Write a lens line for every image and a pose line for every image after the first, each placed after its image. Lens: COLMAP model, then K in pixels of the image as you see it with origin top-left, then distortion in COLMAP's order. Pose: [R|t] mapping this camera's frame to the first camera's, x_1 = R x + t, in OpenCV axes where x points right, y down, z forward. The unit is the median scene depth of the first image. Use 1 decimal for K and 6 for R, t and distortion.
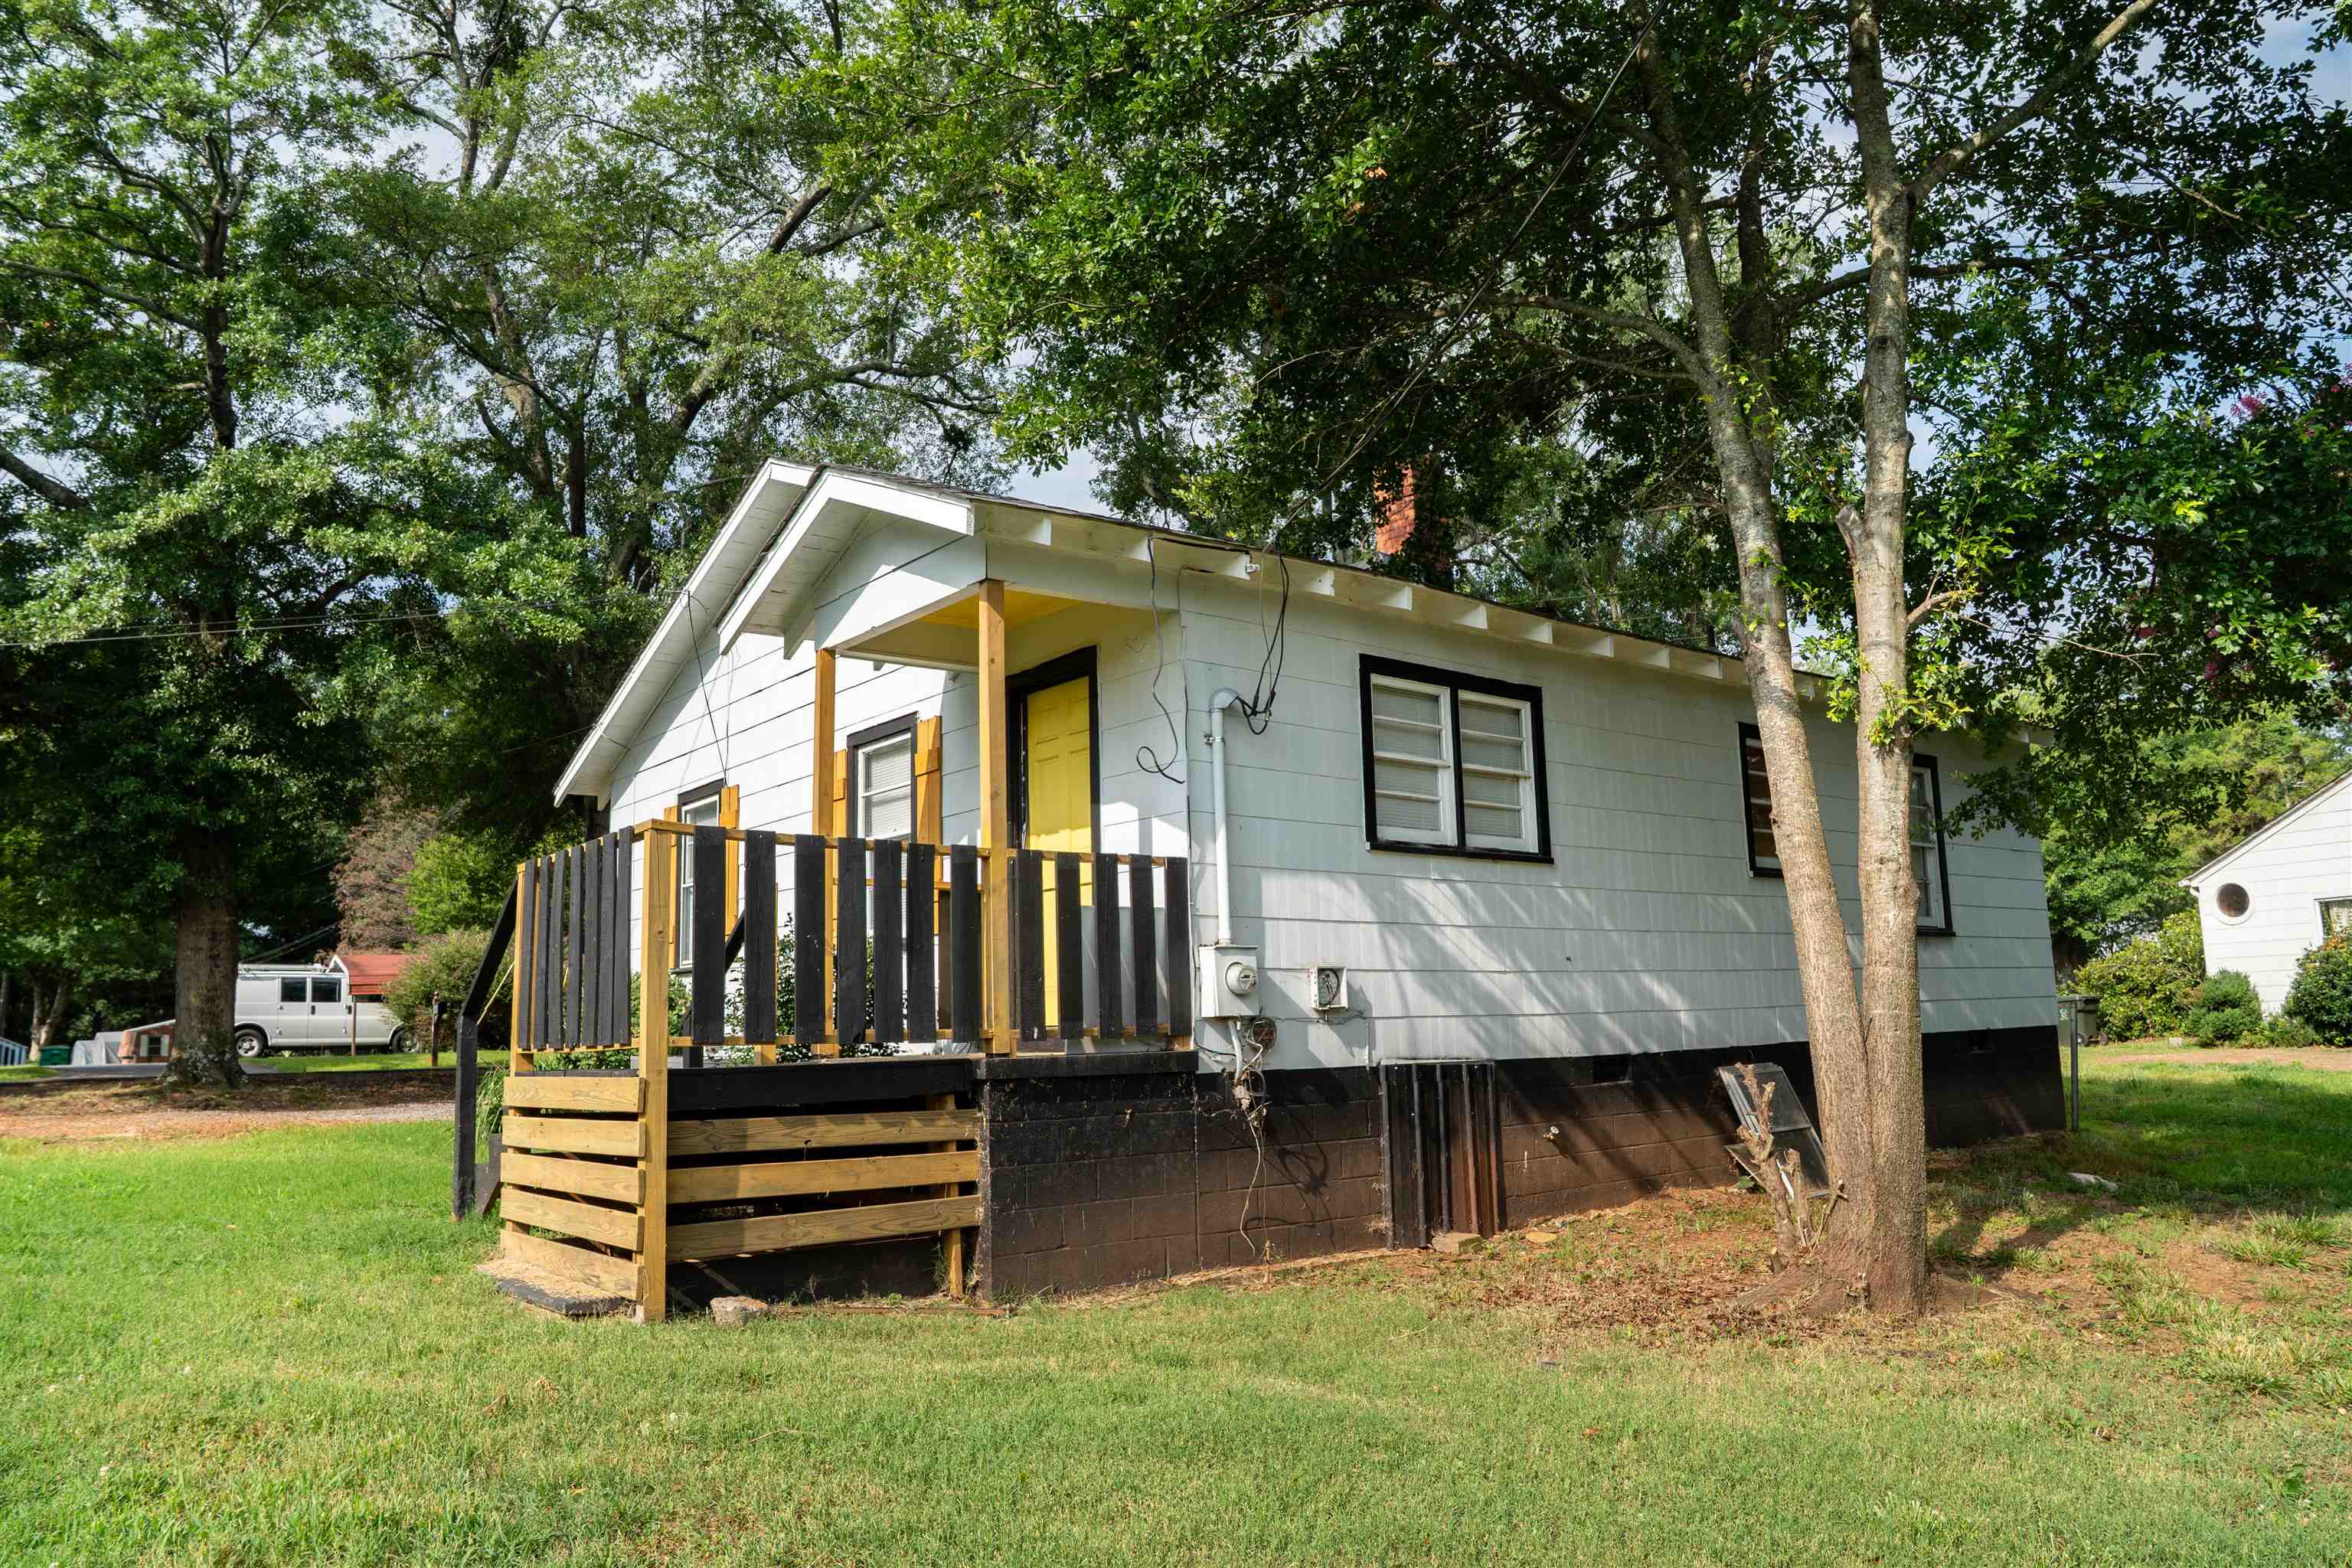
lens RADIAL K [[1688.3, 0, 1168.9], [0, 1688.3, 734.9], [0, 0, 1]] dist [-0.124277, 0.084671]
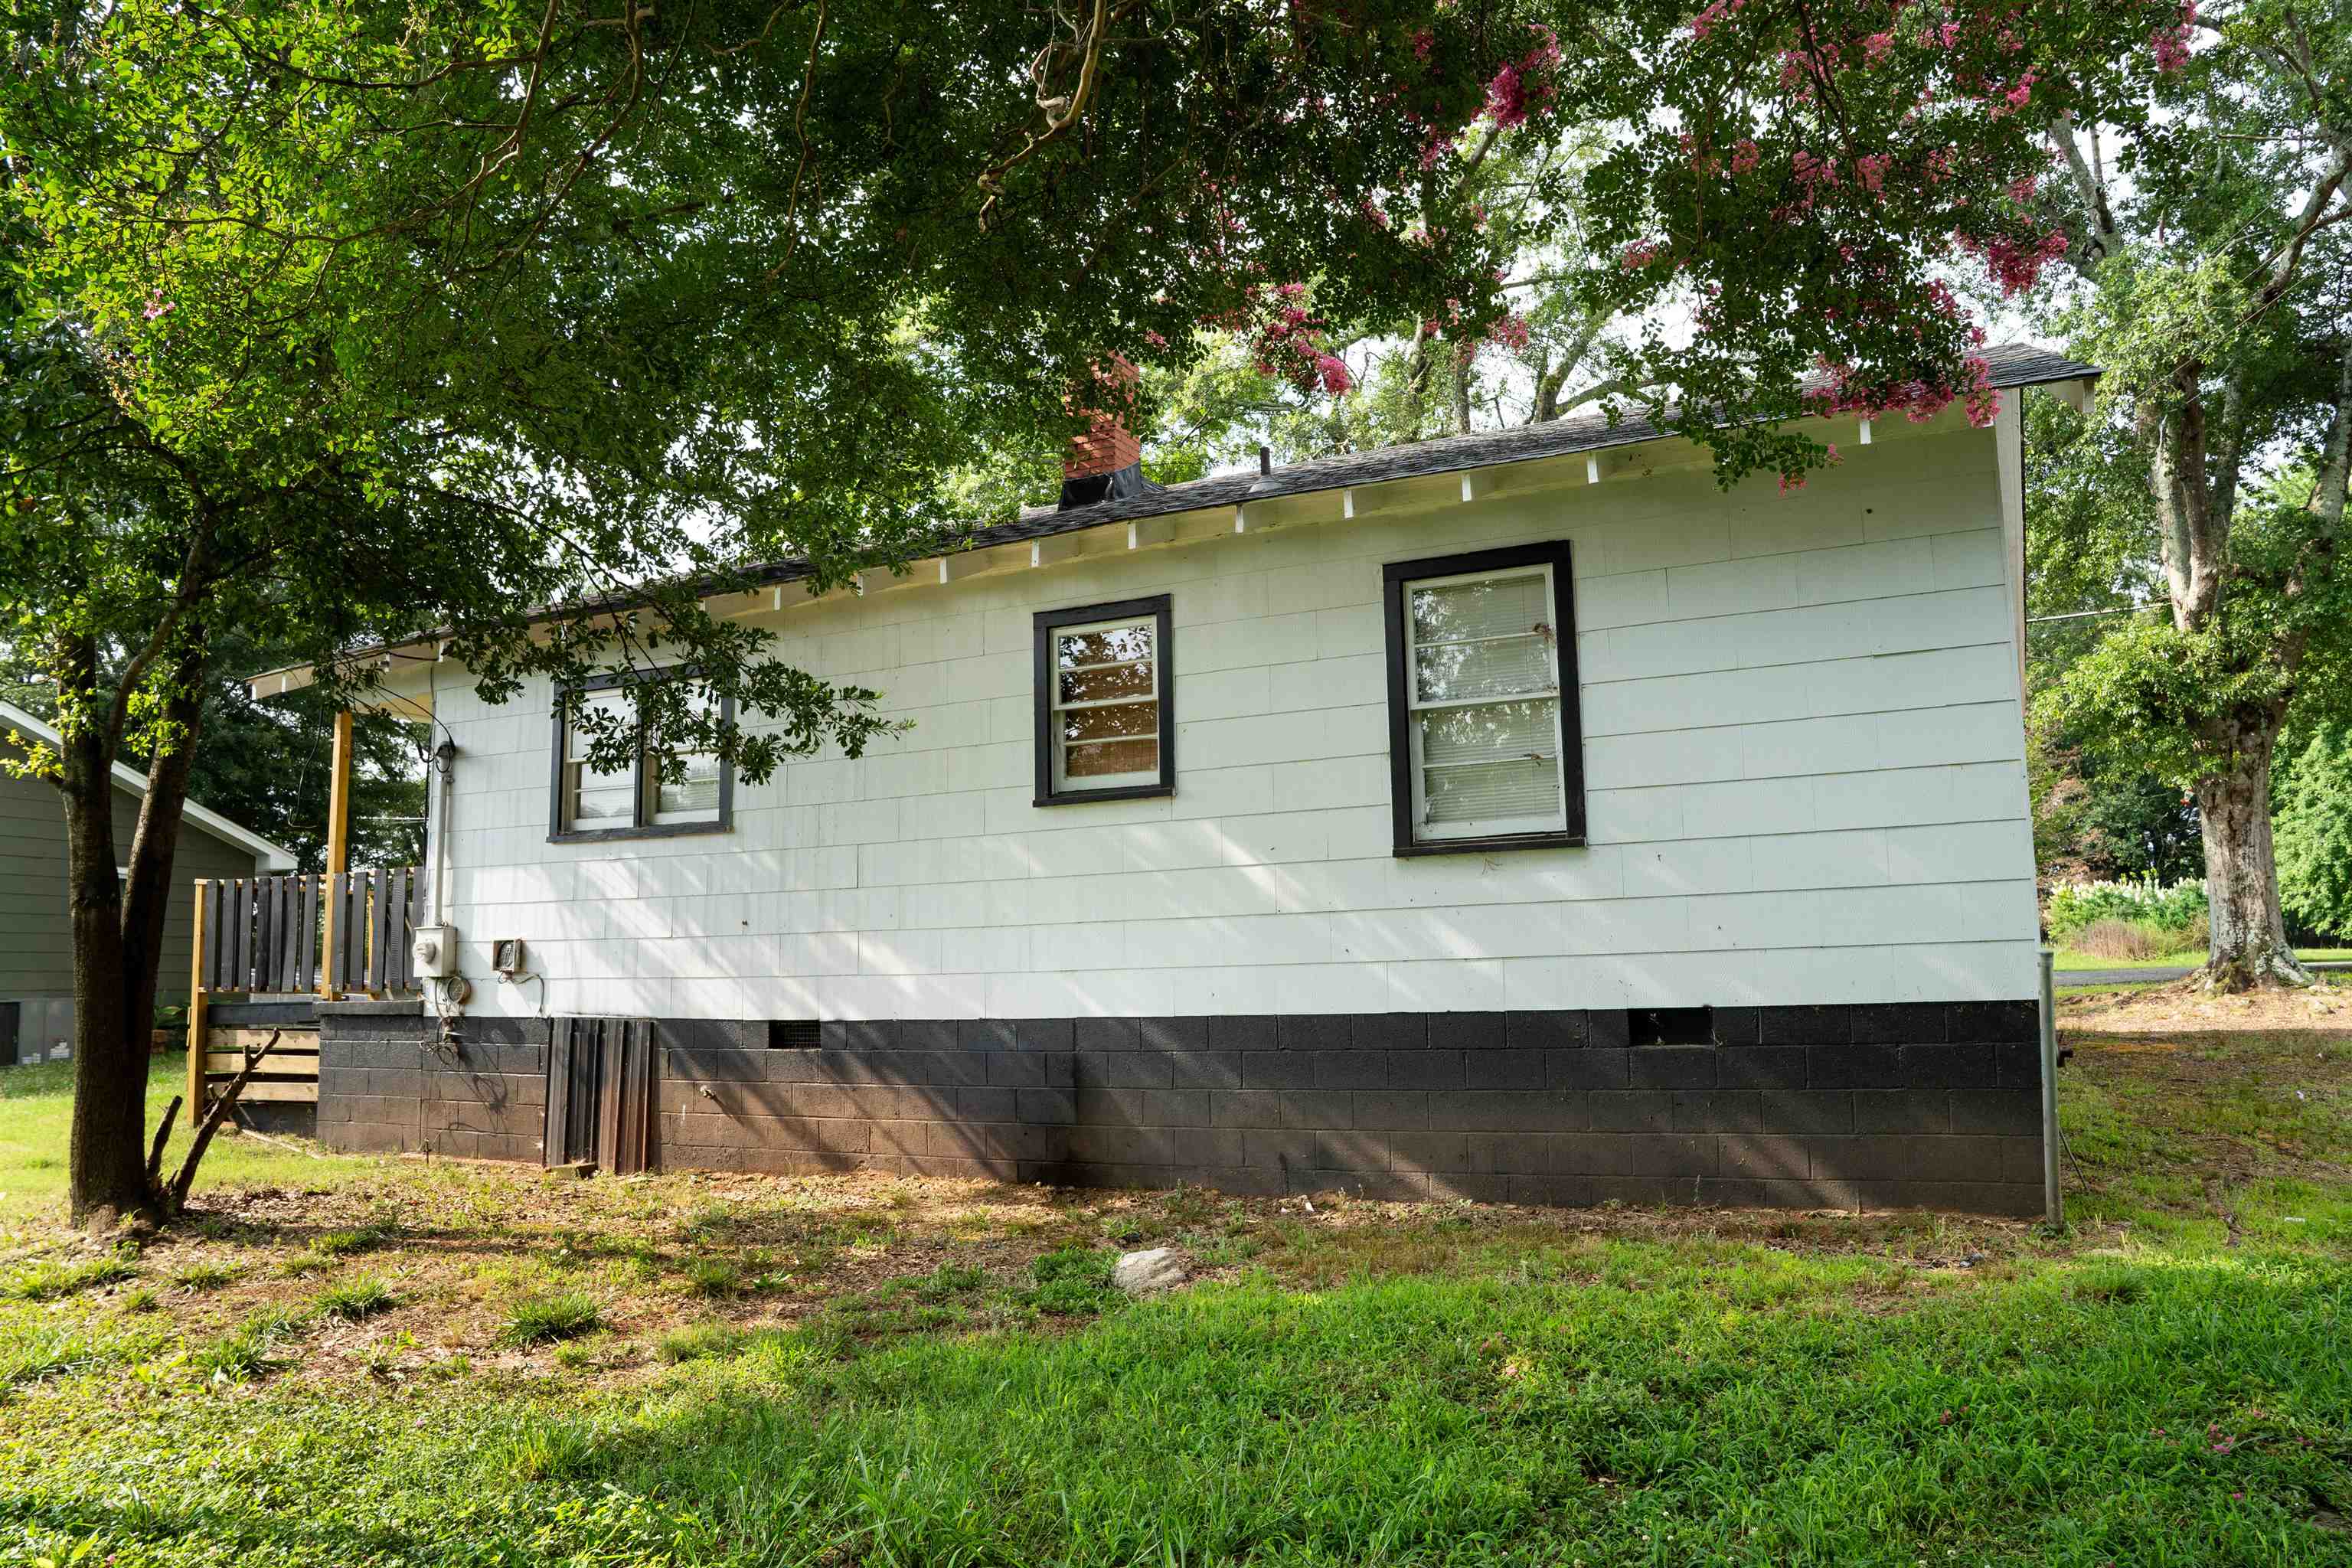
lens RADIAL K [[1688.3, 0, 1168.9], [0, 1688.3, 734.9], [0, 0, 1]] dist [-0.124277, 0.084671]
pose [[0.383372, -0.138694, -0.913121, 1.361227], [0.154257, 0.984389, -0.084754, 0.155962], [0.910621, -0.108363, 0.398782, 0.893330]]
